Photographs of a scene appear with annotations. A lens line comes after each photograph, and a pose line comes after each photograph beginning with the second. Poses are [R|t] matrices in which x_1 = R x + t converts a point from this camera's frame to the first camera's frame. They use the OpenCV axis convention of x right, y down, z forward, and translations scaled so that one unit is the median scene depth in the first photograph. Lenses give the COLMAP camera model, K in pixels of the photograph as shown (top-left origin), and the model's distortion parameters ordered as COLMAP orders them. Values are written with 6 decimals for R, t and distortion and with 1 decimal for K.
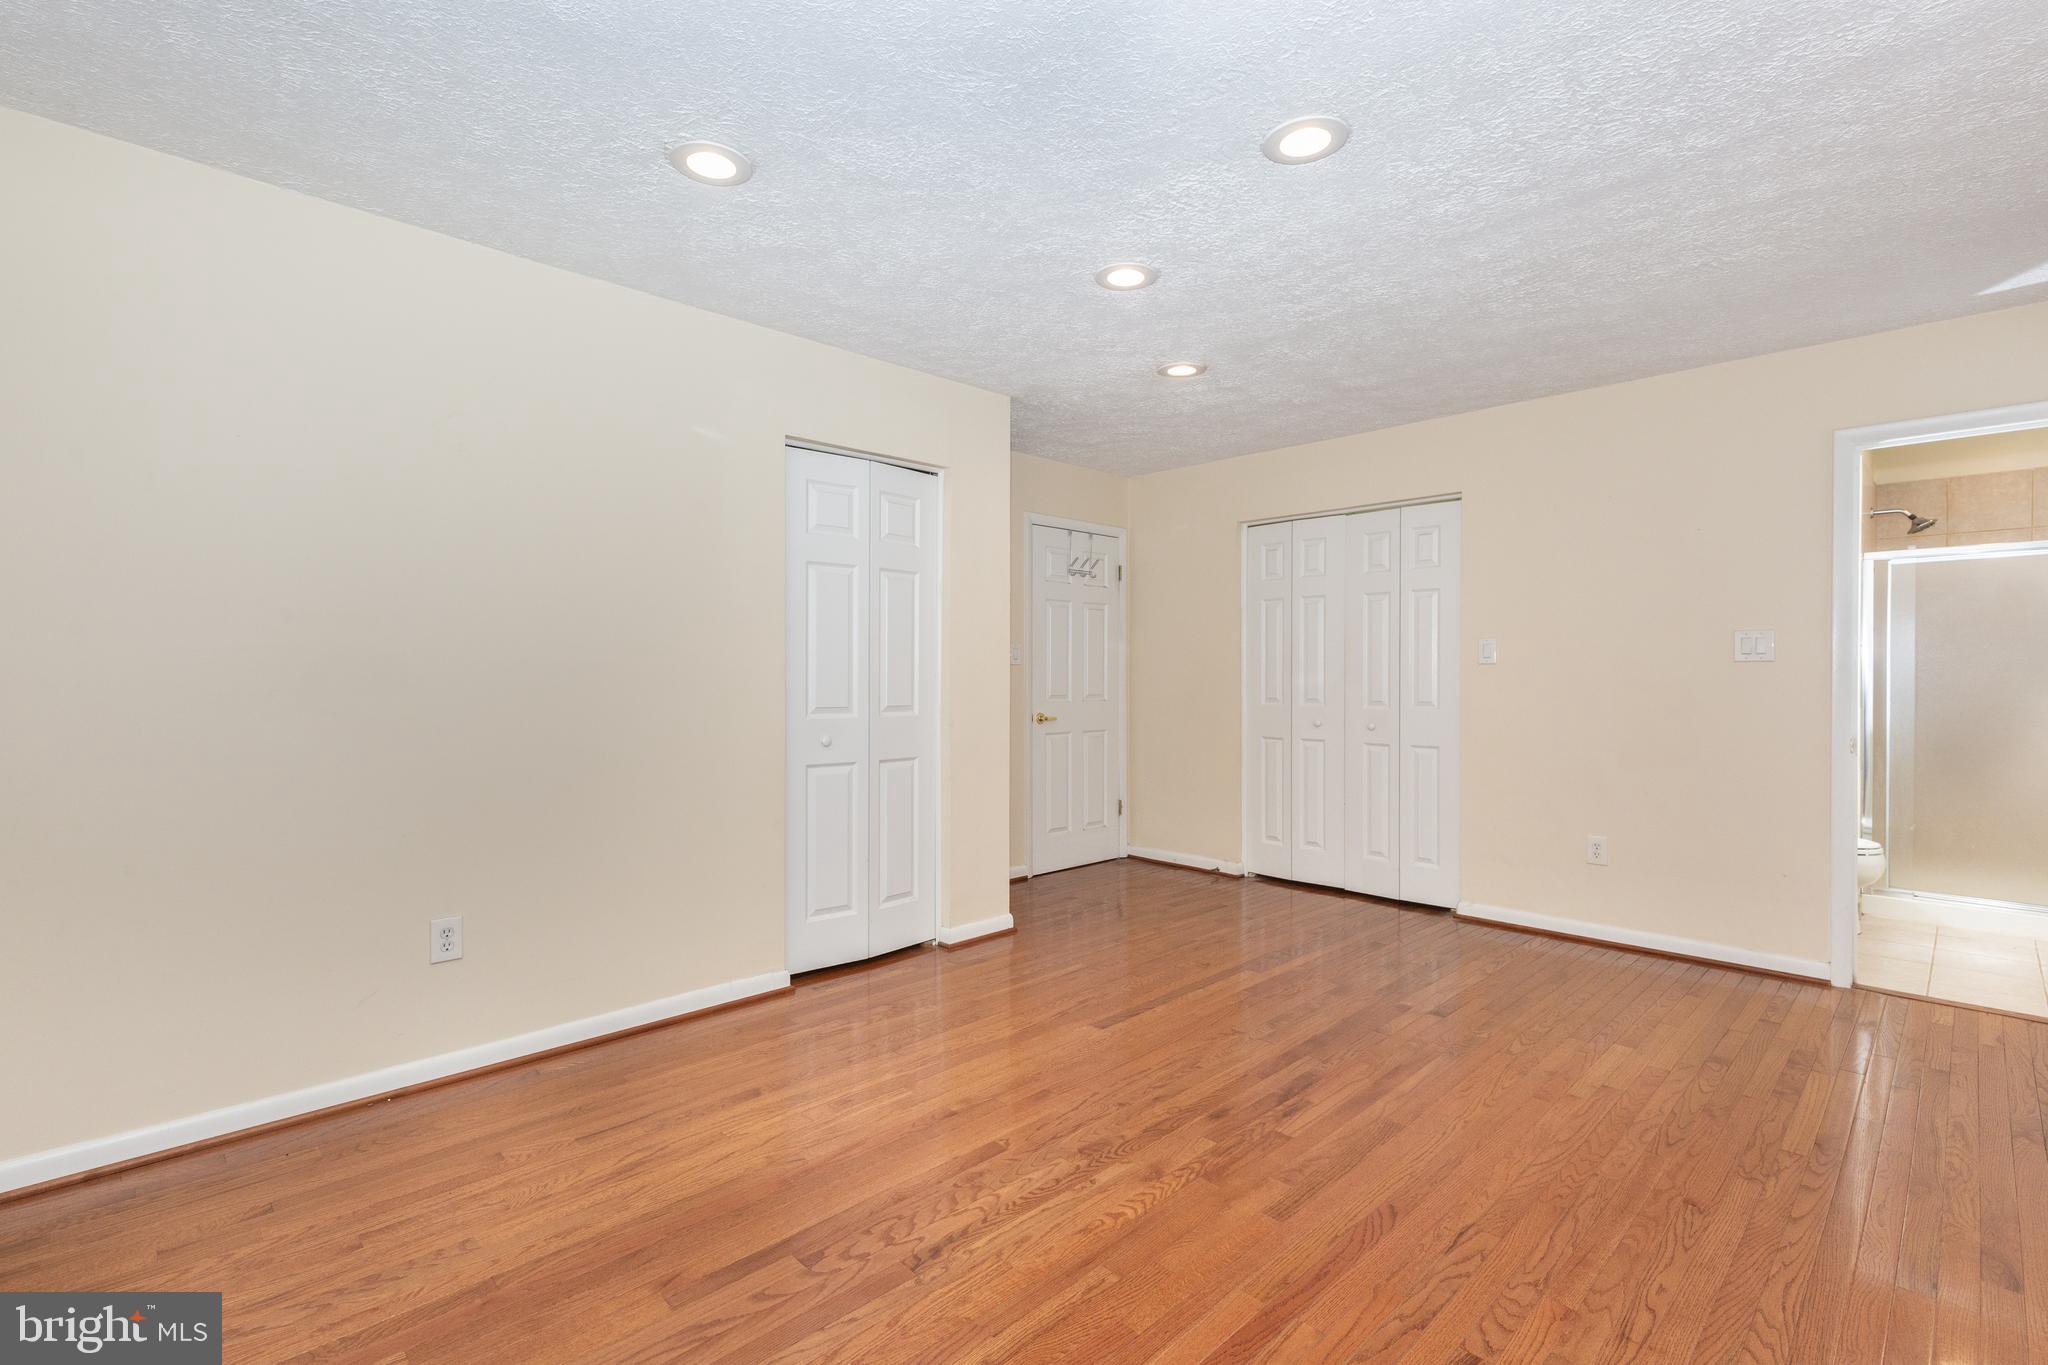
lens RADIAL K [[943.0, 0, 1027.2], [0, 943.0, 688.1], [0, 0, 1]] dist [0.018635, 0.000712]
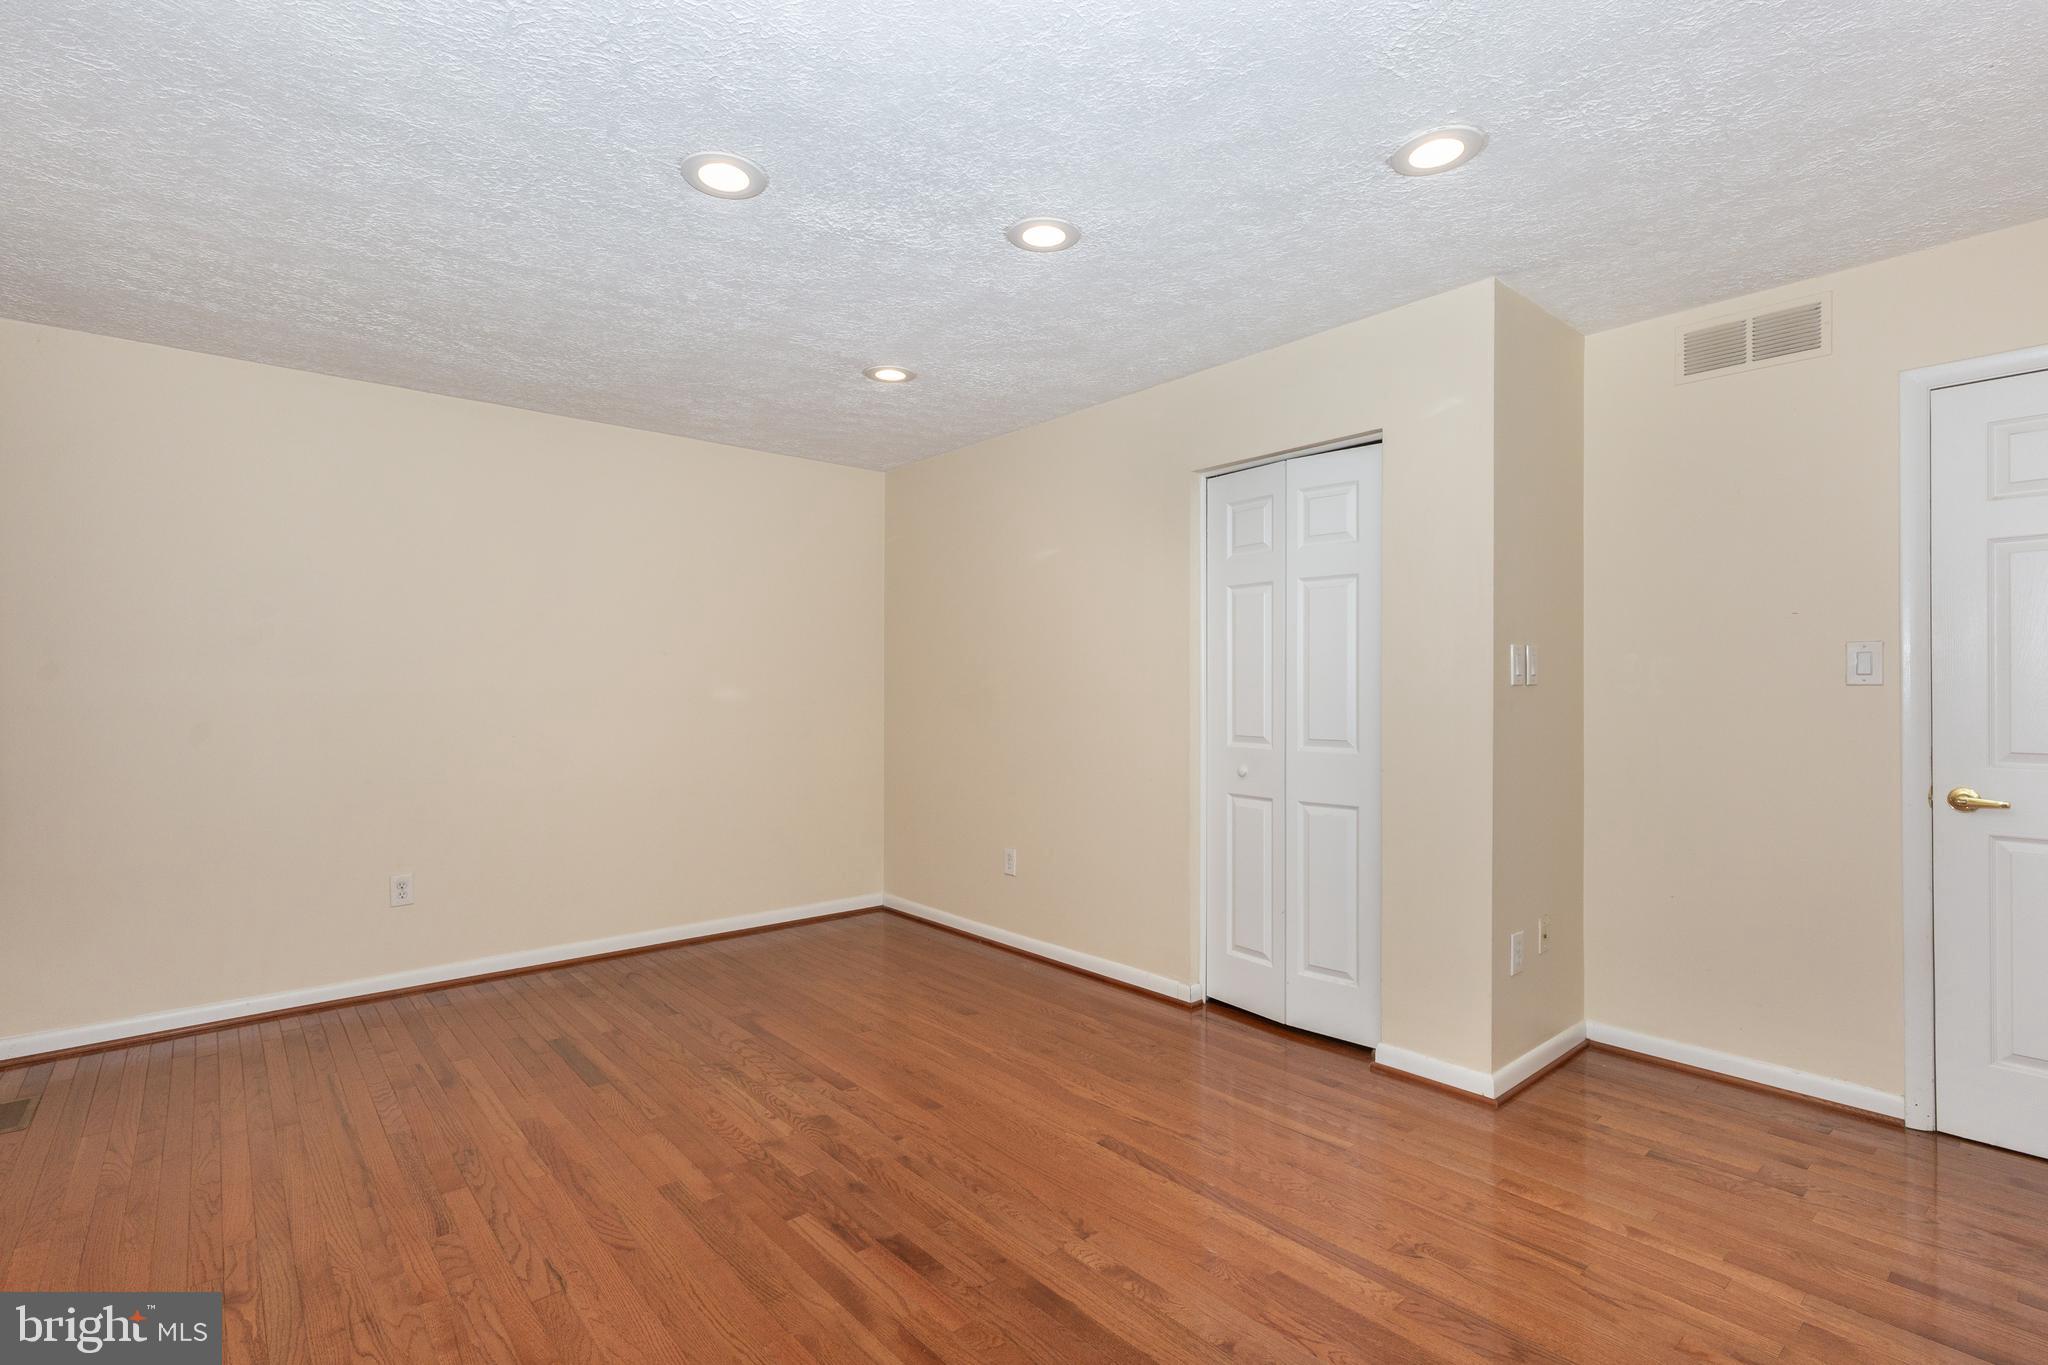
lens RADIAL K [[943.0, 0, 1022.4], [0, 943.0, 676.6], [0, 0, 1]] dist [0.018635, 0.000712]
pose [[-0.070310, -0.018315, -0.997357, 1.069077], [-0.009643, 0.999797, -0.017680, -0.036327], [0.997479, 0.008374, -0.070472, 1.154941]]
